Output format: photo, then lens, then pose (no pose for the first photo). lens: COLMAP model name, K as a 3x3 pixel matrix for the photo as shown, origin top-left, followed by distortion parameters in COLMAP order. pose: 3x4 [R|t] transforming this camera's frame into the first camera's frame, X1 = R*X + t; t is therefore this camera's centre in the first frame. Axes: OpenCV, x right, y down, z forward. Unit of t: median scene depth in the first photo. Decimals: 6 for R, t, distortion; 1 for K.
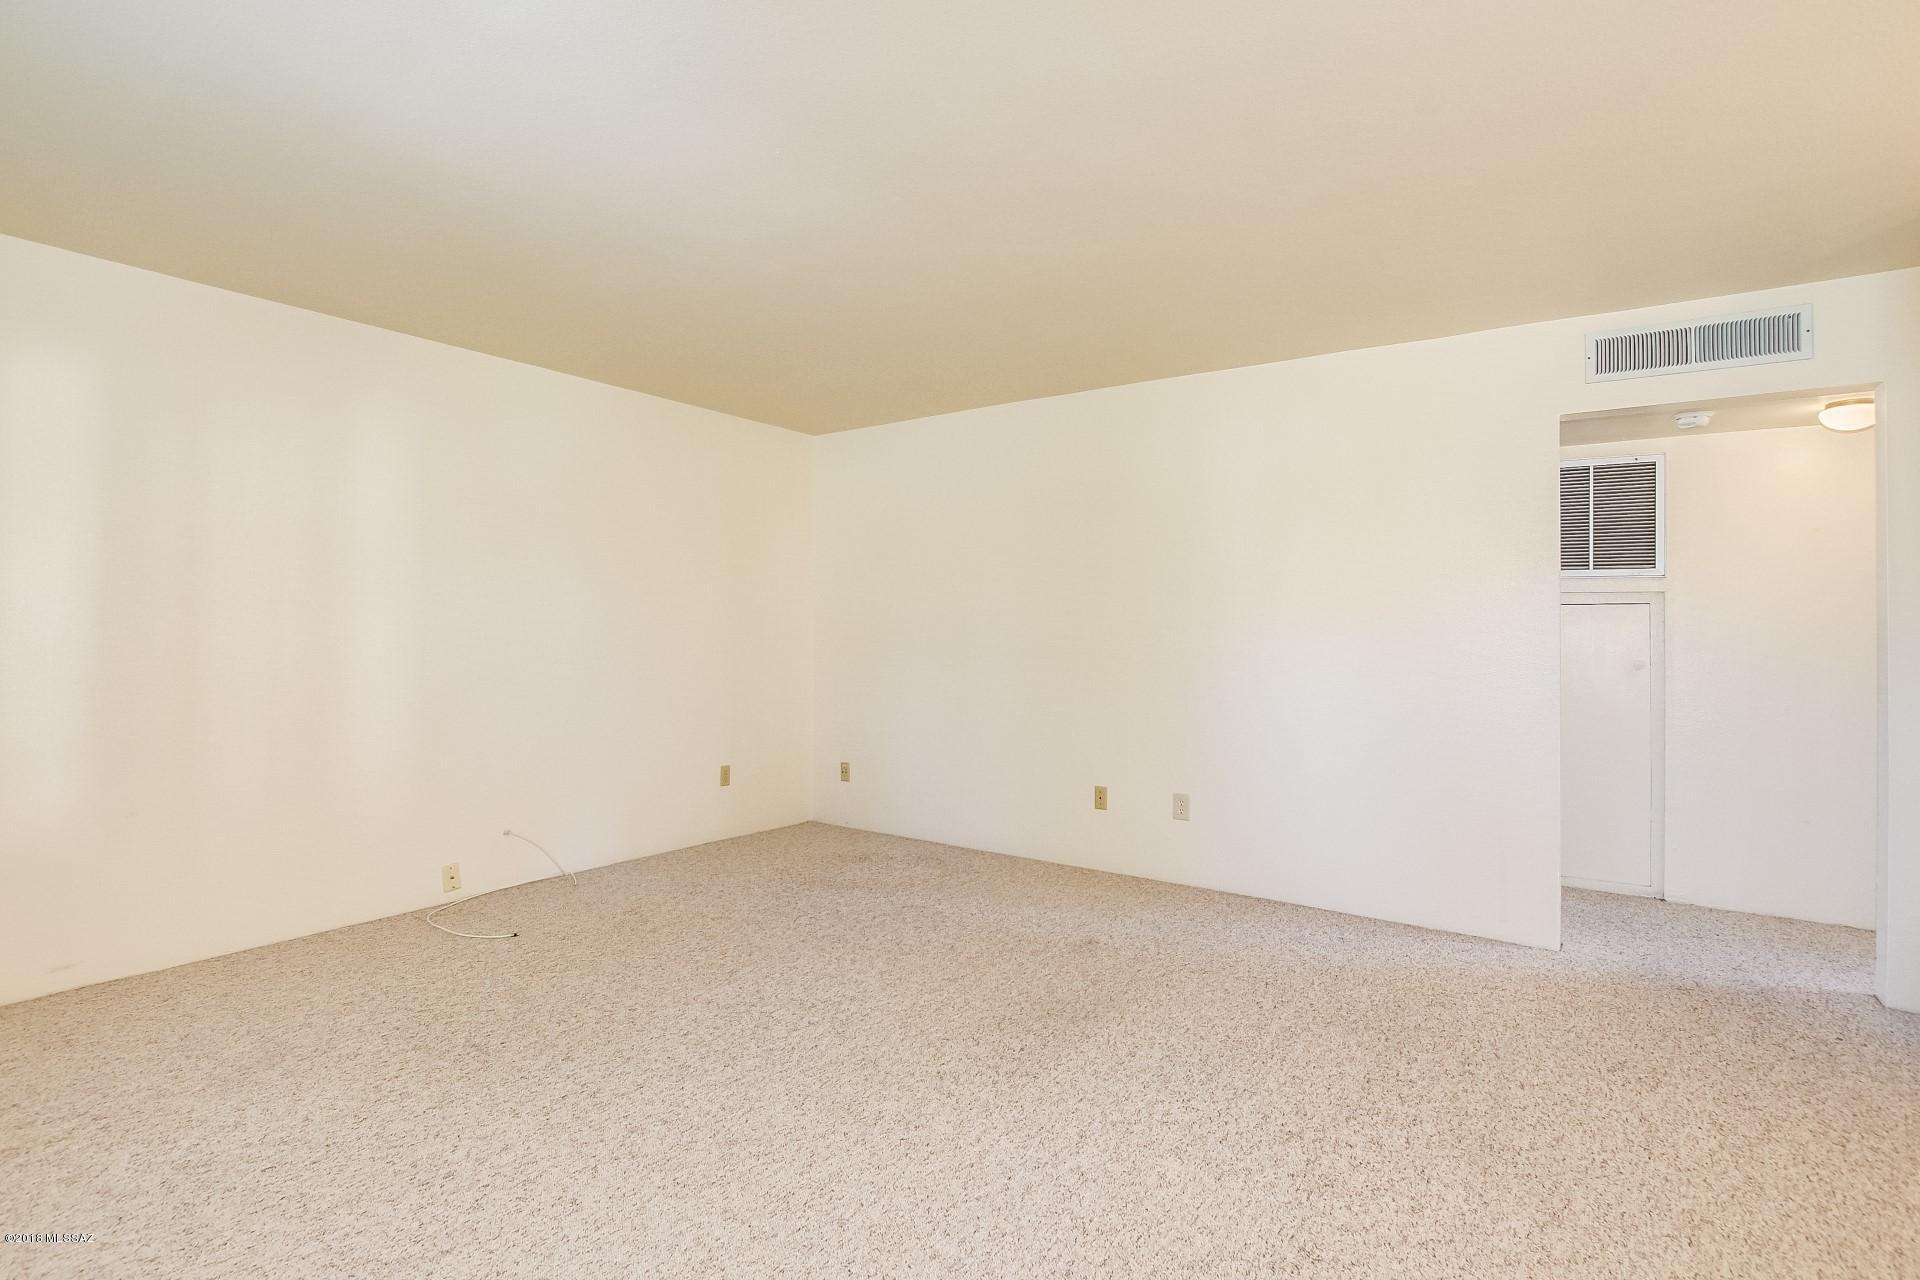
lens RADIAL K [[904.1, 0, 950.7], [0, 904.1, 628.0], [0, 0, 1]] dist [-0.027841, 0.000717]
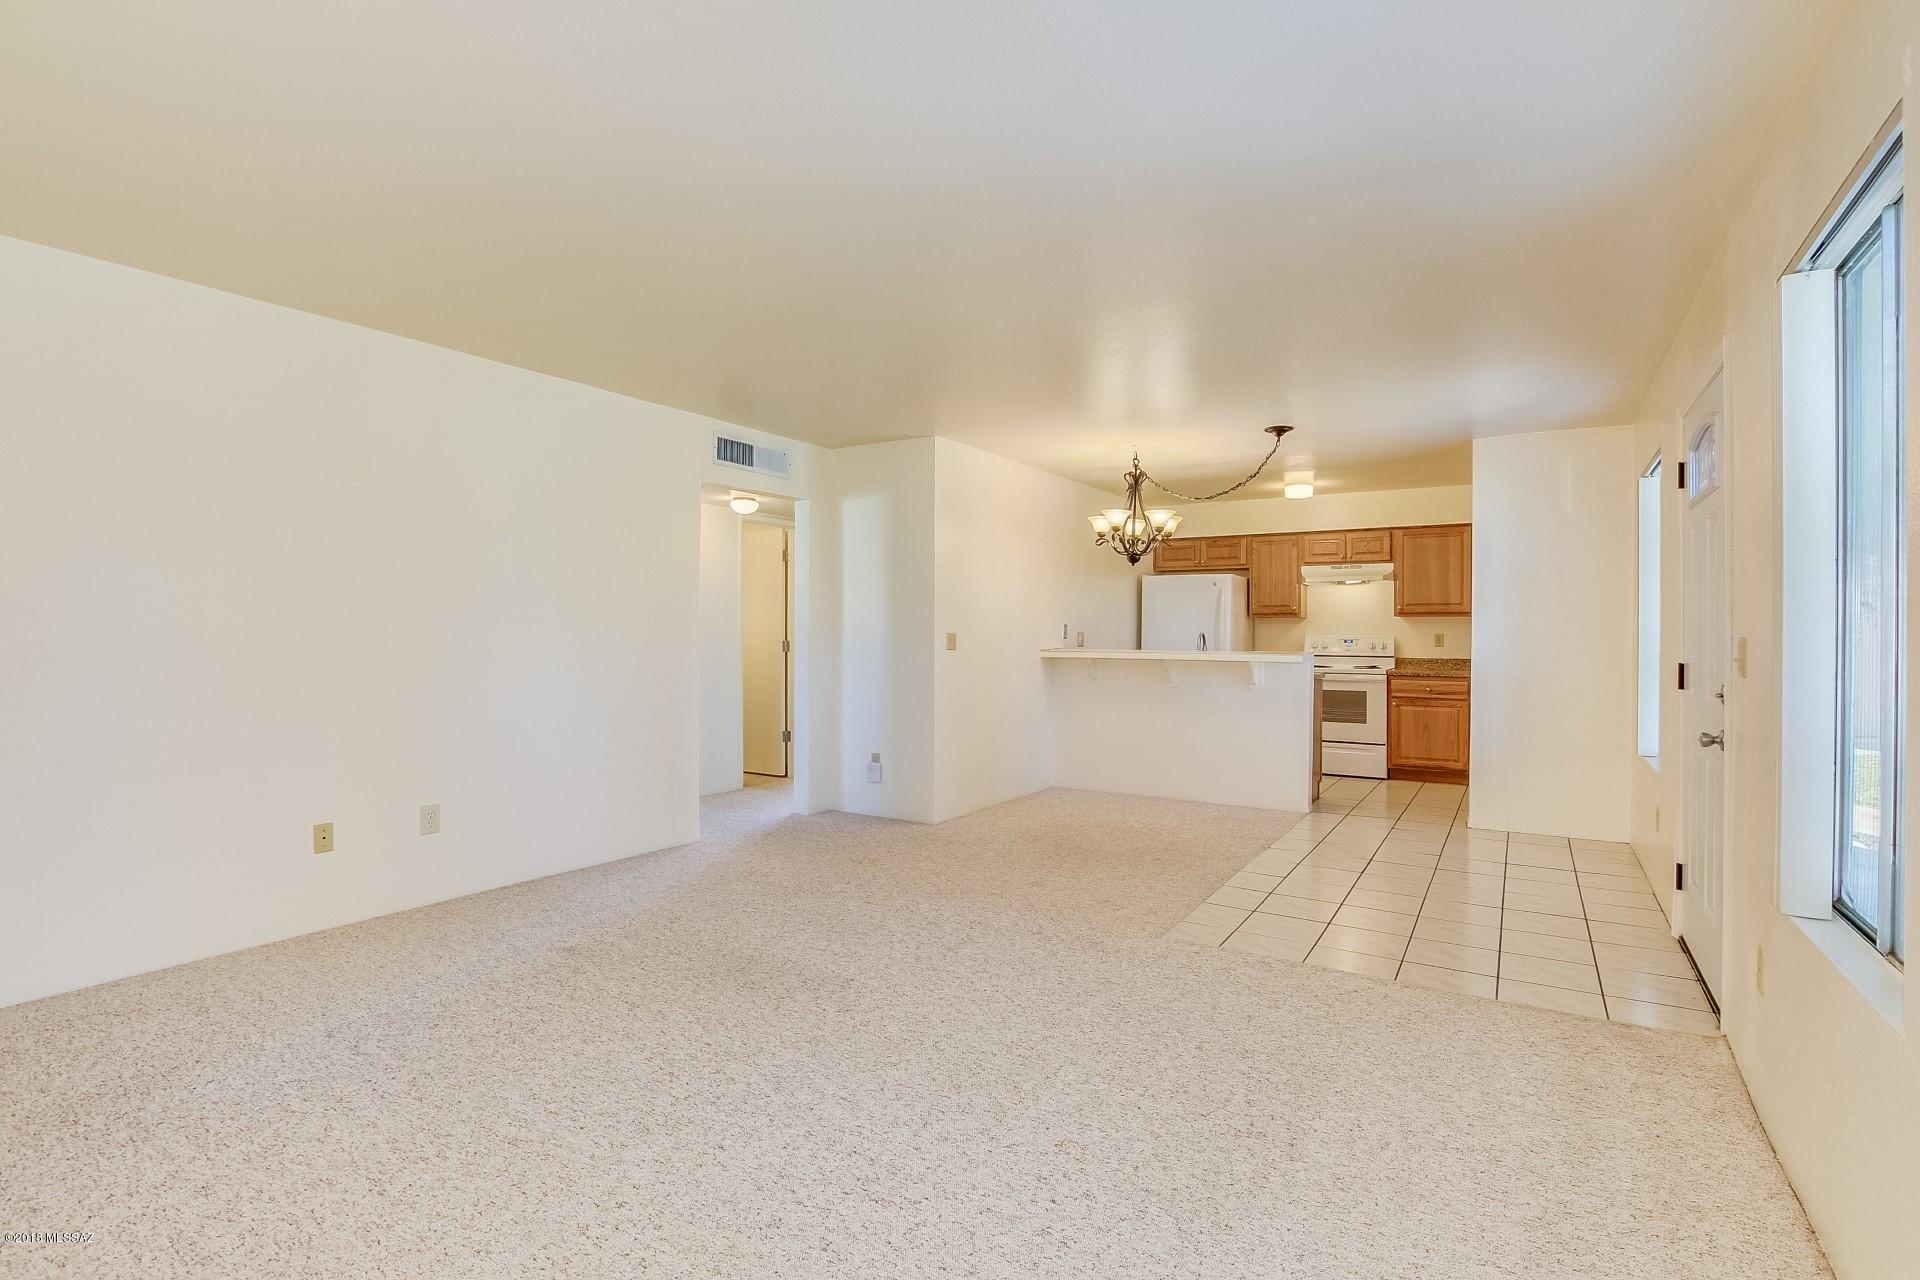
lens RADIAL K [[904.1, 0, 950.7], [0, 904.1, 628.0], [0, 0, 1]] dist [-0.027841, 0.000717]
pose [[-0.040546, -0.006457, 0.999157, -1.089288], [-0.011113, 0.999920, 0.006011, -0.009050], [-0.999116, -0.010860, -0.040615, 0.839752]]
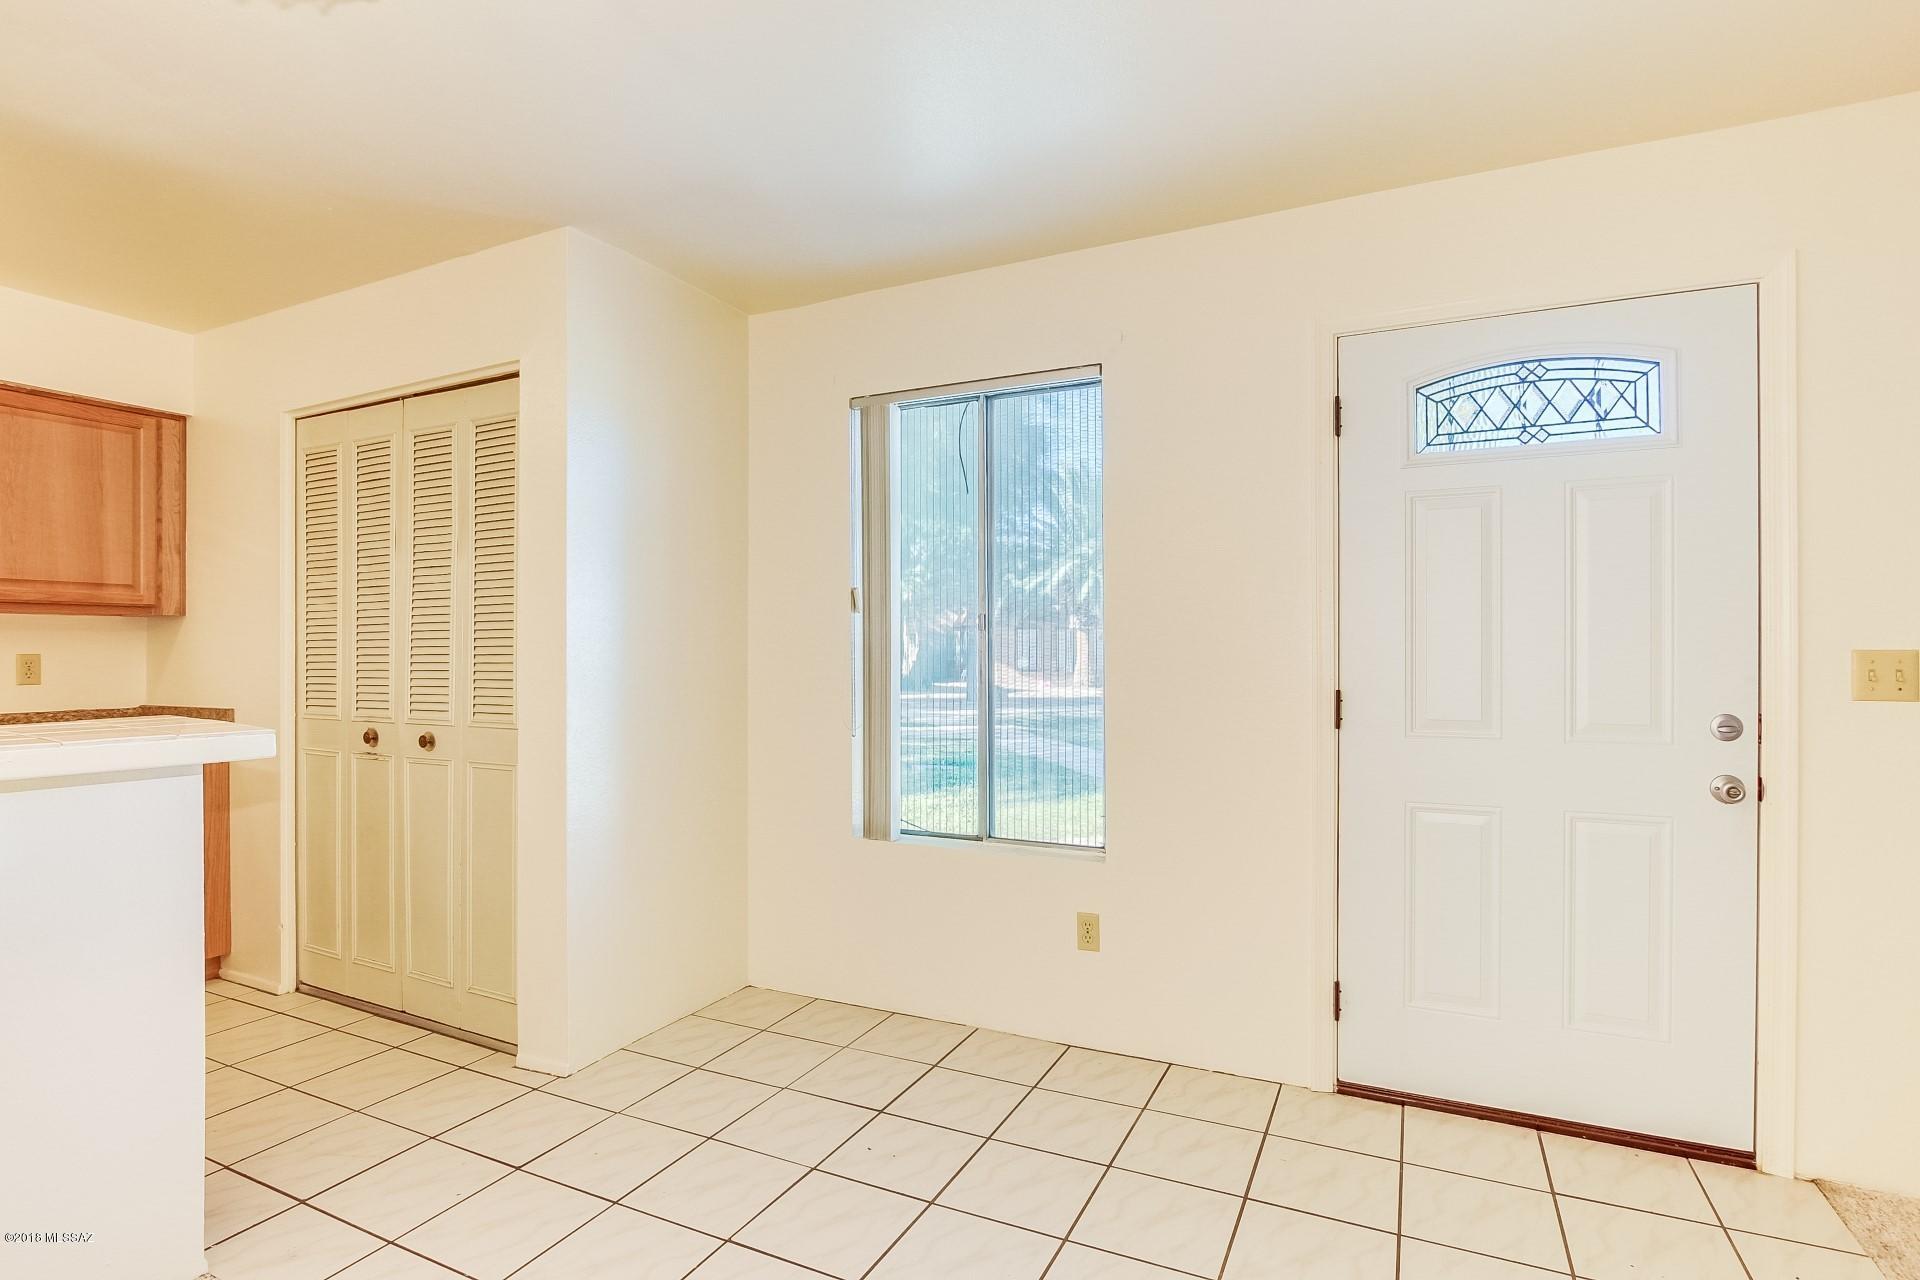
lens RADIAL K [[944.8, 0, 957.2], [0, 944.8, 654.0], [0, 0, 1]] dist [-0.024709, 0.002887]
pose [[-0.988204, -0.007115, -0.152979, 0.720686], [-0.006123, 0.999957, -0.006955, 0.011146], [0.153022, -0.005937, -0.988205, 0.587337]]
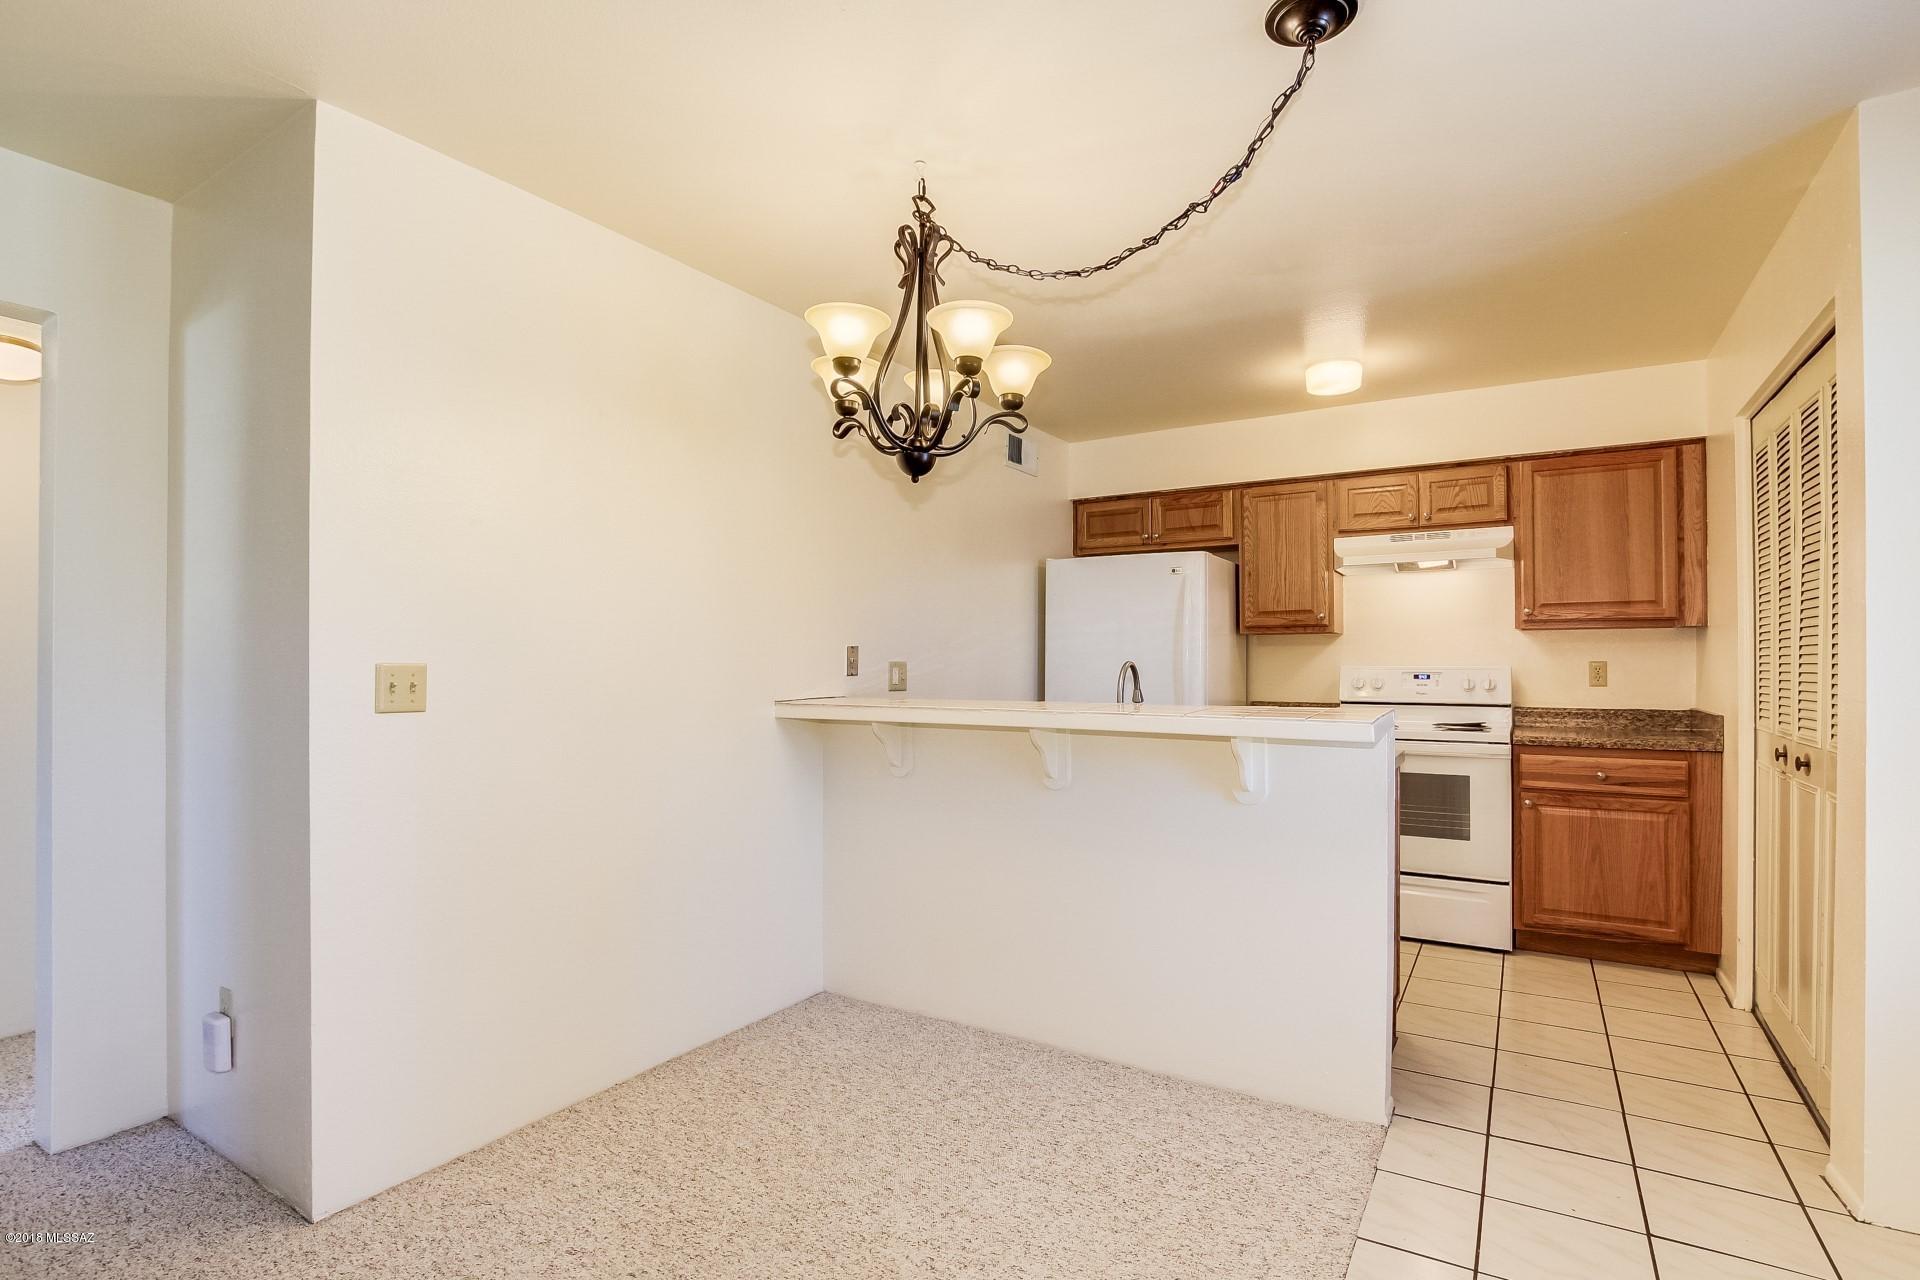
lens RADIAL K [[936.5, 0, 958.2], [0, 936.5, 648.3], [0, 0, 1]] dist [-0.025607, 0.001471]
pose [[-0.059500, 0.005451, 0.998213, 0.273458], [-0.006135, 0.999964, -0.005826, 0.002745], [-0.998209, -0.006470, -0.059464, 0.308507]]
